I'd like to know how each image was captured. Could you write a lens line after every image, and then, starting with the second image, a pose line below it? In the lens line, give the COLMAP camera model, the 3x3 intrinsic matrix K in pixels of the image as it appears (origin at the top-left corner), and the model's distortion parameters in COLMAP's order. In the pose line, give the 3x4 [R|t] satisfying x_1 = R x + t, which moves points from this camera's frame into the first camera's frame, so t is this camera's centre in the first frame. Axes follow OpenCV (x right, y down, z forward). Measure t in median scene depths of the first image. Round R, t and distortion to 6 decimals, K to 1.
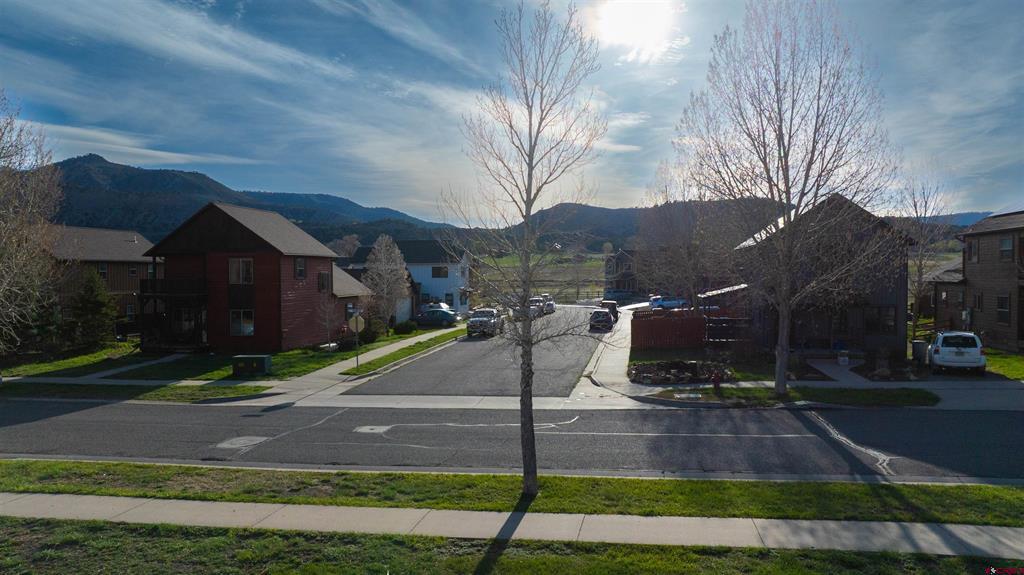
lens RADIAL K [[719.6, 0, 515.9], [0, 719.6, 290.1], [0, 0, 1]] dist [-0.039695, 0.041591]
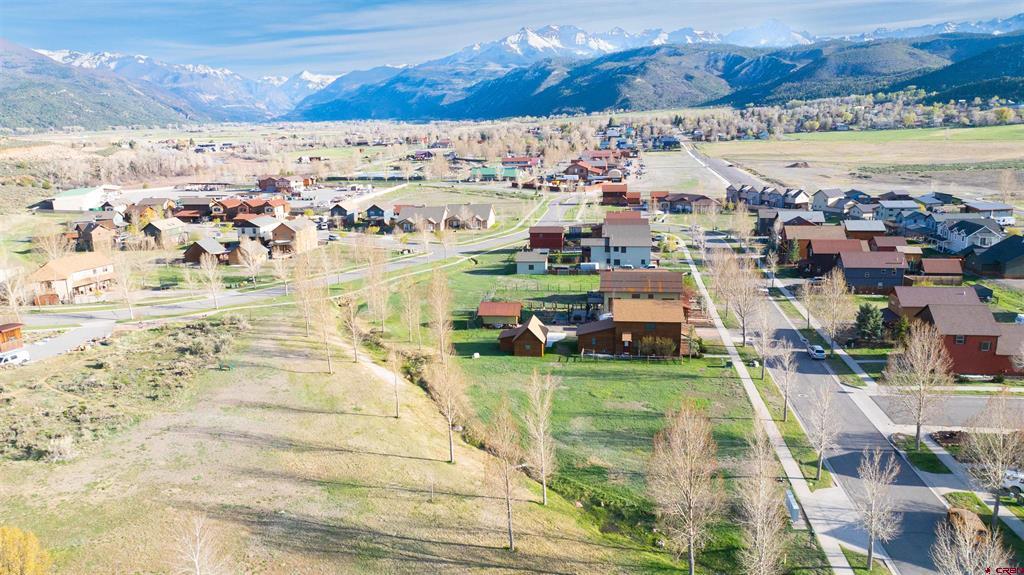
lens RADIAL K [[719.6, 0, 514.4], [0, 719.6, 284.1], [0, 0, 1]] dist [-0.039695, 0.041591]
pose [[0.024863, 0.223697, -0.974342, 1.889859], [-0.001661, 0.974651, 0.223726, -0.732435], [0.999689, -0.003944, 0.024604, -0.456883]]
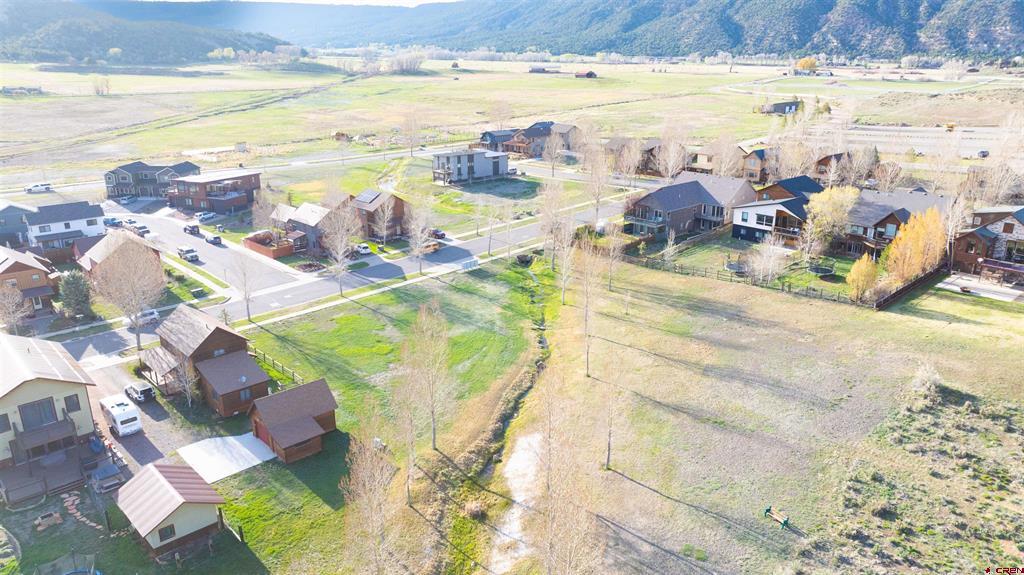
lens RADIAL K [[719.6, 0, 512.0], [0, 719.6, 285.8], [0, 0, 1]] dist [-0.039695, 0.041591]
pose [[0.600260, -0.244833, 0.761410, -1.636096], [0.018406, 0.955971, 0.292884, -0.704952], [-0.799593, -0.161792, 0.578338, -1.683551]]
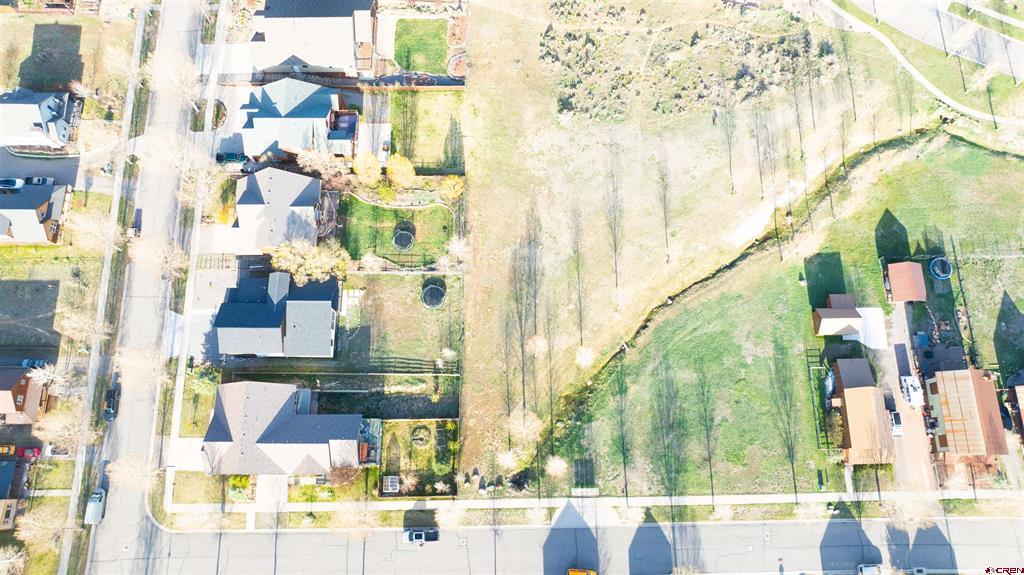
lens RADIAL K [[719.6, 0, 517.0], [0, 719.6, 290.1], [0, 0, 1]] dist [-0.039695, 0.041591]
pose [[-0.982620, 0.181497, -0.038946, 0.769671], [0.007629, 0.249110, 0.968445, -3.051524], [0.185471, 0.951317, -0.246165, 0.060494]]
